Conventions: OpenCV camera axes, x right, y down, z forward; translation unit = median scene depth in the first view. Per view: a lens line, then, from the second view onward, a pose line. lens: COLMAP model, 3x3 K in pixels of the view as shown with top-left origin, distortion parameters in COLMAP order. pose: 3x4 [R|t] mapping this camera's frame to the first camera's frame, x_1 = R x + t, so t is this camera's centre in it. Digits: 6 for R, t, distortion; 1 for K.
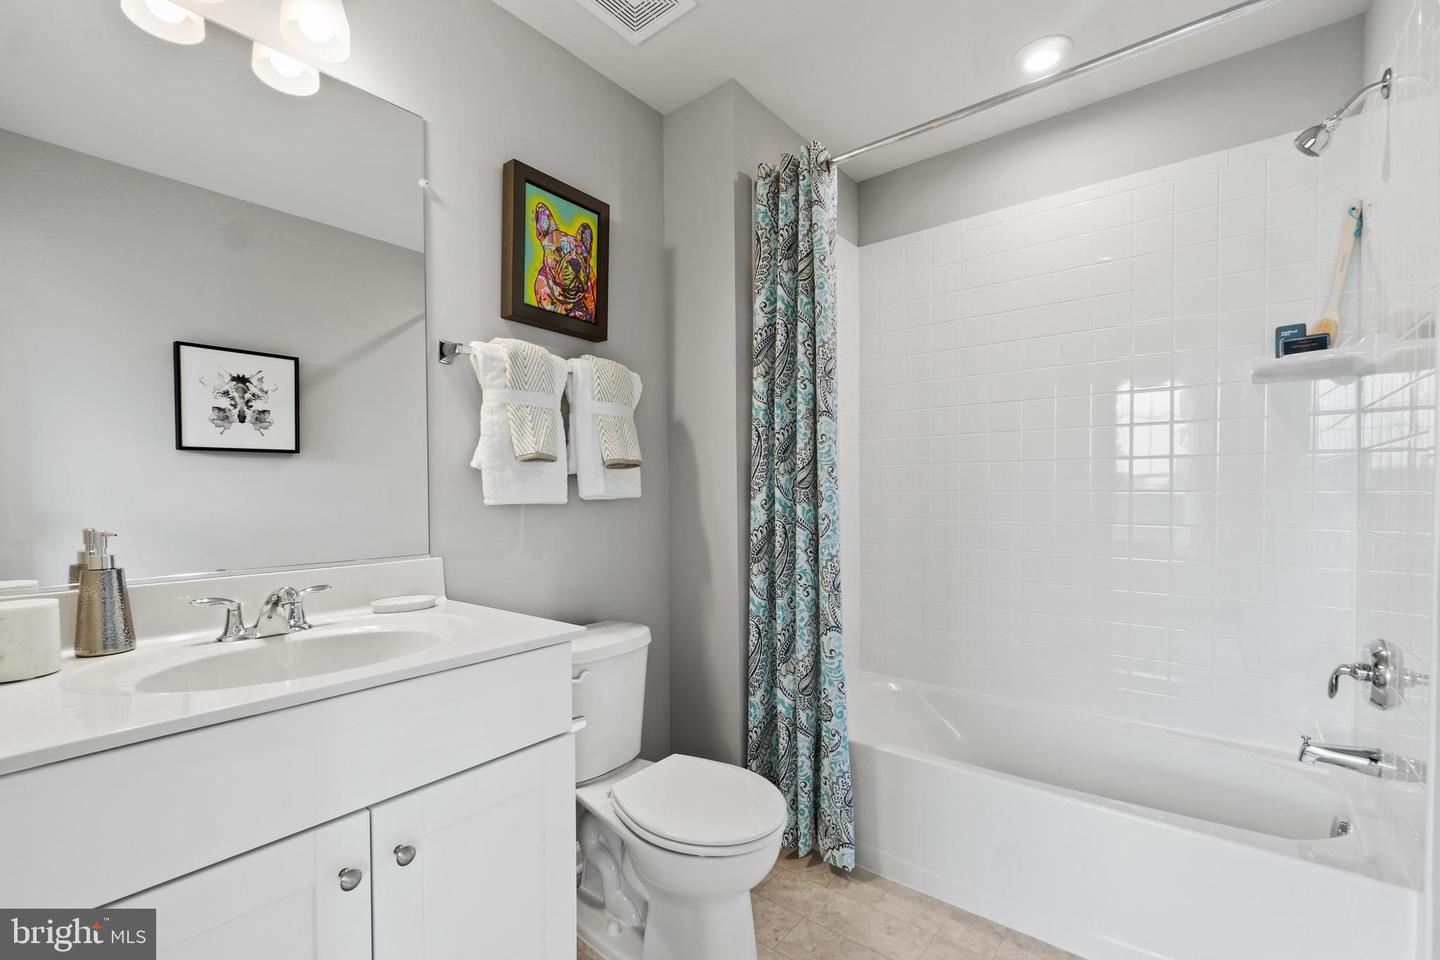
lens RADIAL K [[616.1, 0, 725.2], [0, 616.1, 493.0], [0, 0, 1]] dist [0.004611, -0.000022]
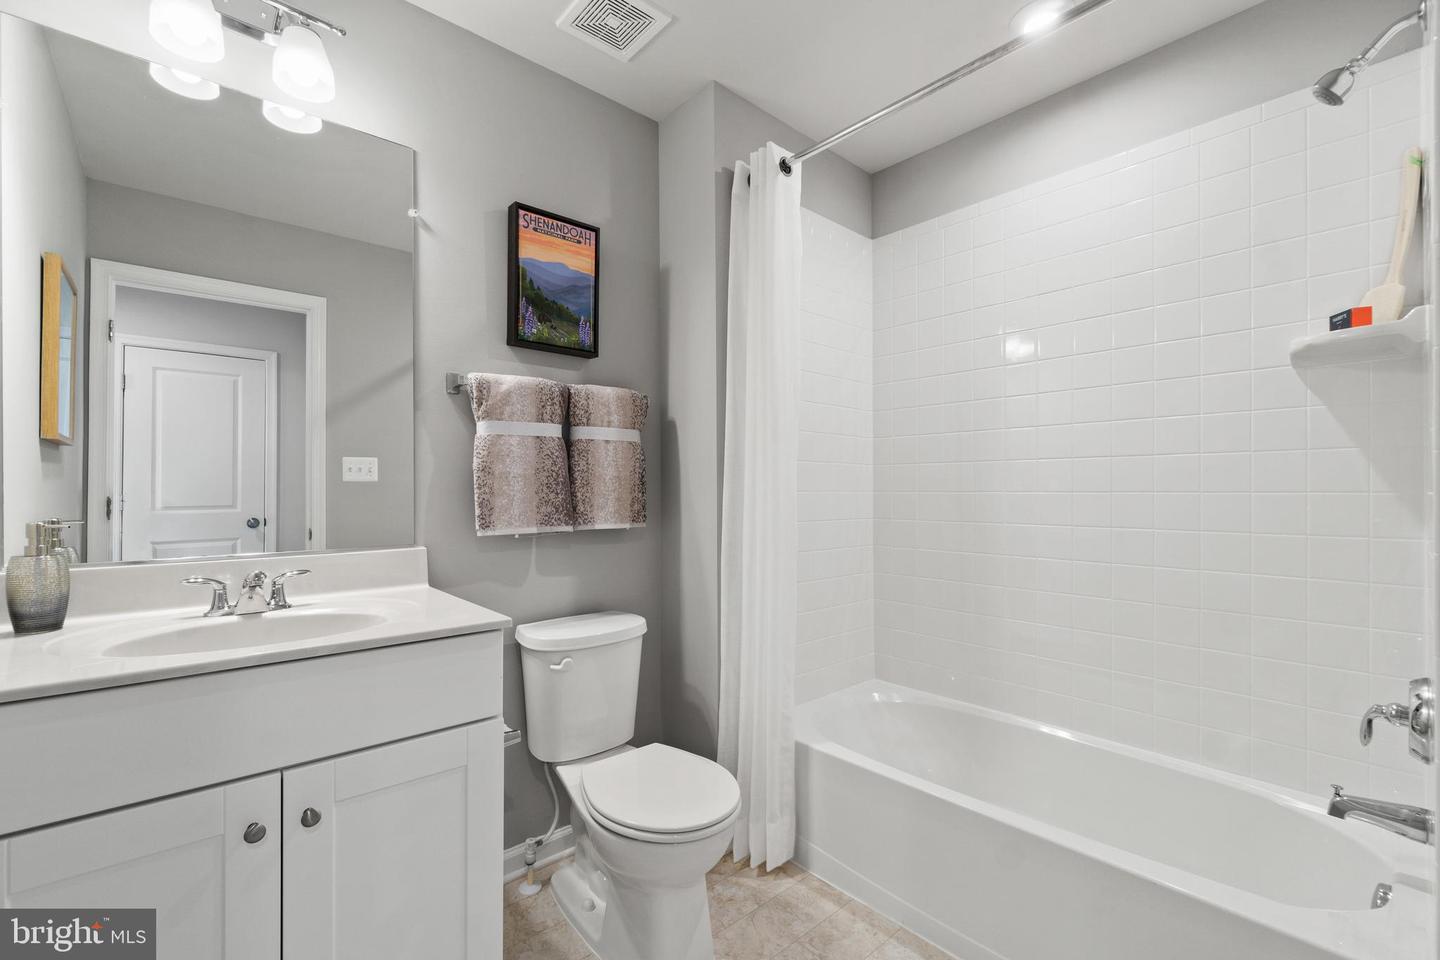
lens RADIAL K [[616.1, 0, 716.4], [0, 616.1, 478.2], [0, 0, 1]] dist [0.004611, -0.000022]
pose [[0.984791, 0.005994, -0.173638, 0.290562], [-0.009344, 0.999786, -0.018479, -0.005588], [0.173490, 0.019821, 0.984636, 0.017293]]
